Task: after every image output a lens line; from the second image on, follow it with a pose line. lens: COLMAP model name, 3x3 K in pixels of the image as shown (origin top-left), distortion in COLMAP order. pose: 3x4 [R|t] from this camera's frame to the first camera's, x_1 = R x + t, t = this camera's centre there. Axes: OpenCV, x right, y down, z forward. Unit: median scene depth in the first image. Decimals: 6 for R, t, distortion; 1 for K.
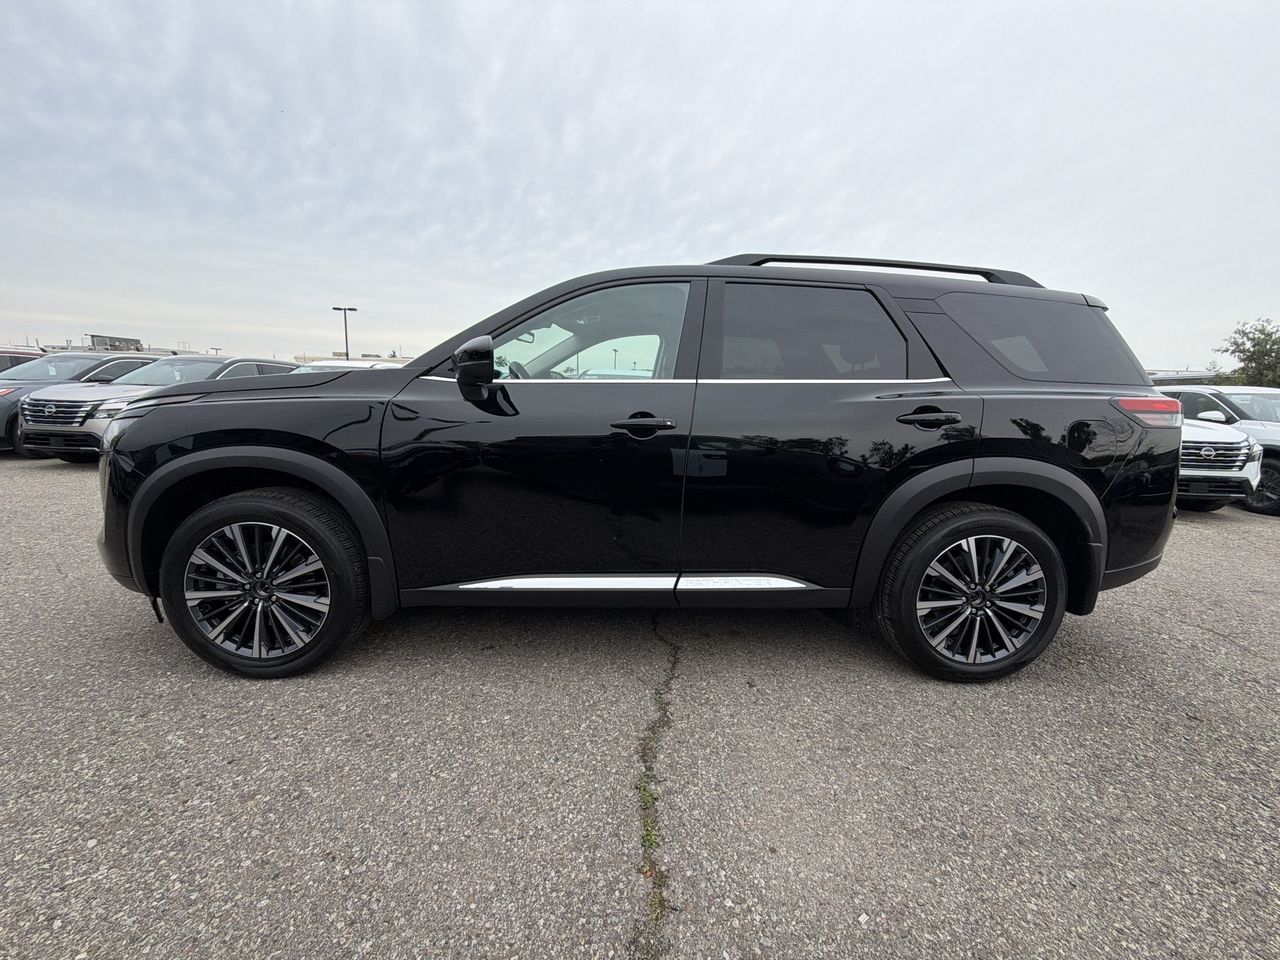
lens RADIAL K [[509.5, 0, 640.0], [0, 509.5, 480.0], [0, 0, 1]] dist [0.000520, -0.000117]
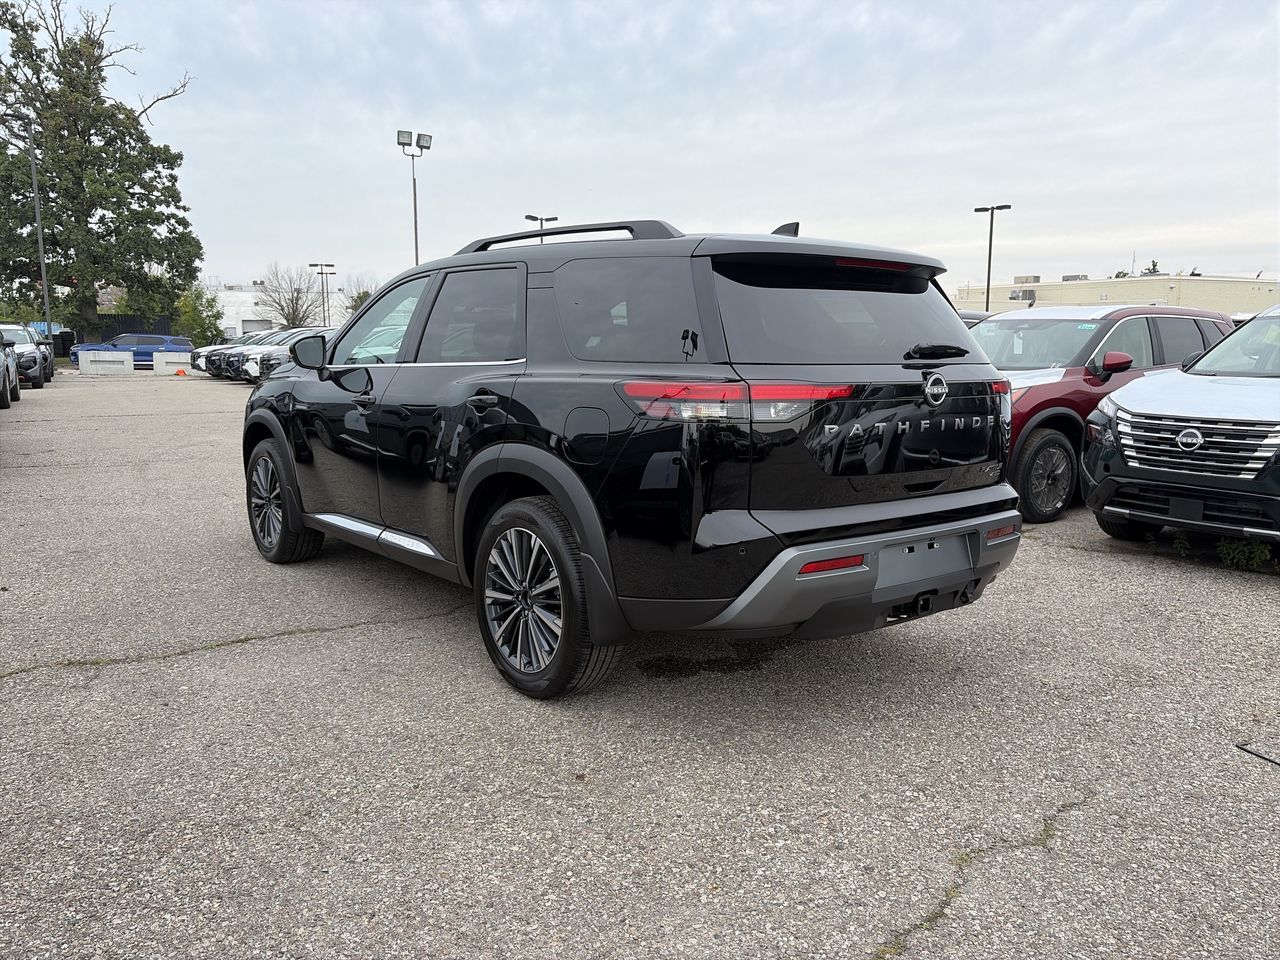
lens RADIAL K [[957.8, 0, 640.0], [0, 957.8, 480.0], [0, 0, 1]] dist [0.033637, -0.025423]
pose [[0.599729, 0.085334, -0.795640, 2.159441], [-0.107284, 0.993895, 0.025730, -0.045053], [0.792979, 0.069928, 0.605223, 0.113609]]
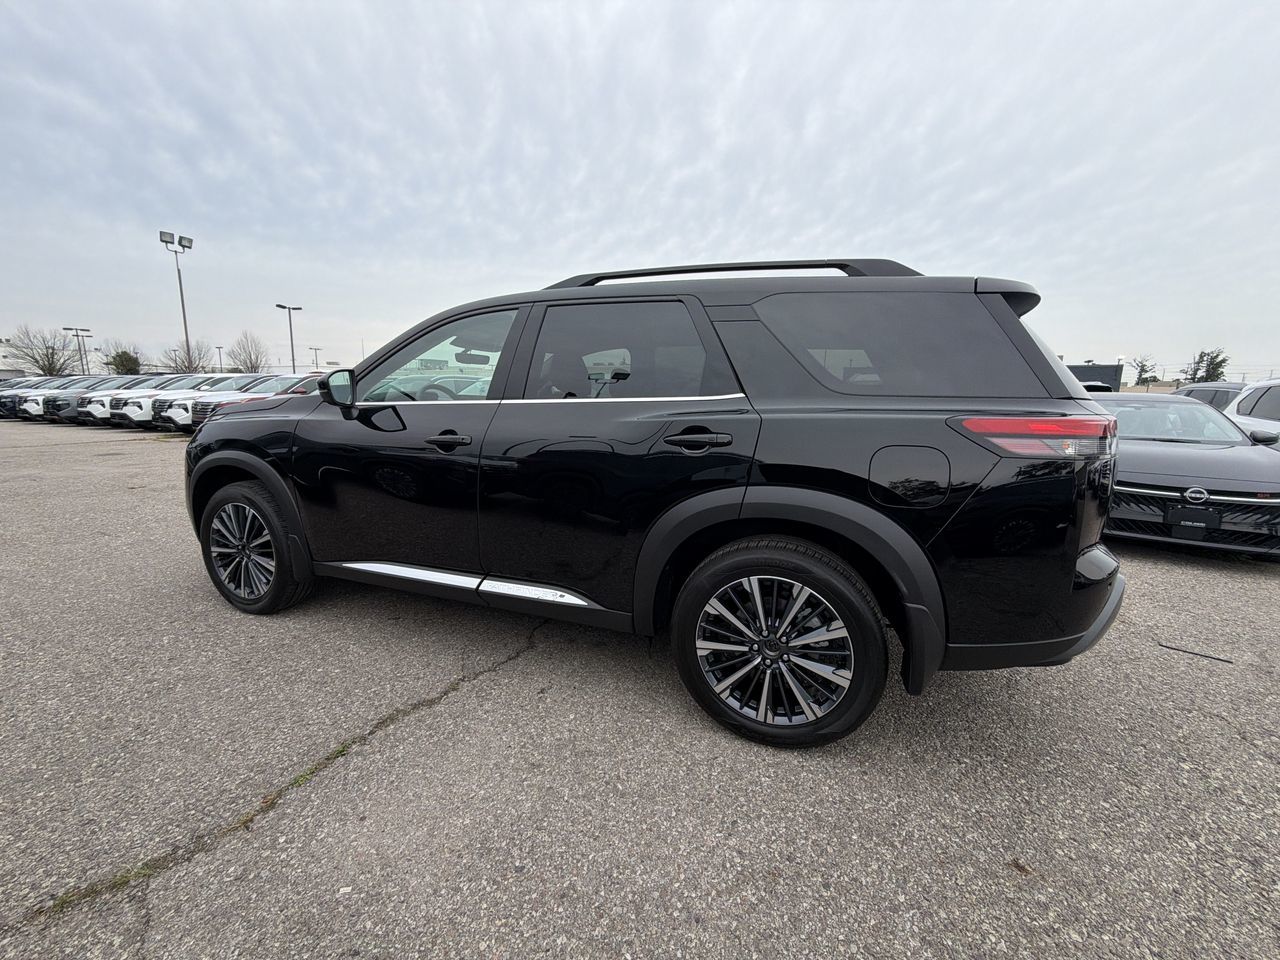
lens RADIAL K [[509.5, 0, 640.0], [0, 509.5, 480.0], [0, 0, 1]] dist [0.000520, -0.000117]
pose [[0.915399, 0.049432, -0.399501, 0.803655], [-0.050515, 0.998693, 0.007825, -0.048799], [0.399365, 0.013017, 0.916700, 0.119585]]
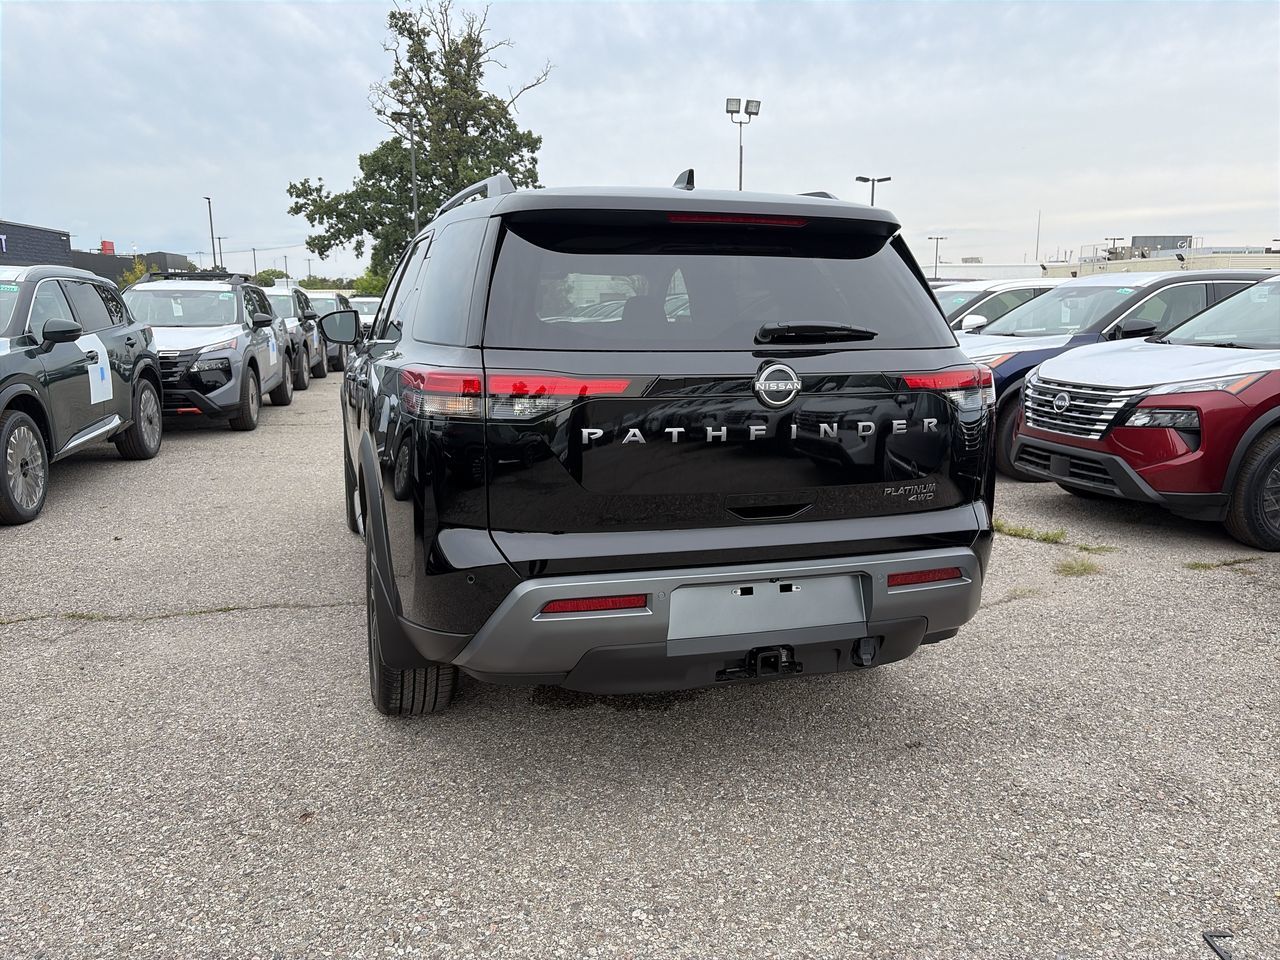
lens RADIAL K [[957.8, 0, 640.0], [0, 957.8, 480.0], [0, 0, 1]] dist [0.033637, -0.025423]
pose [[0.280818, 0.137506, -0.949860, 2.275083], [-0.136258, 0.985371, 0.102363, -0.184577], [0.950039, 0.100681, 0.295446, 0.931851]]
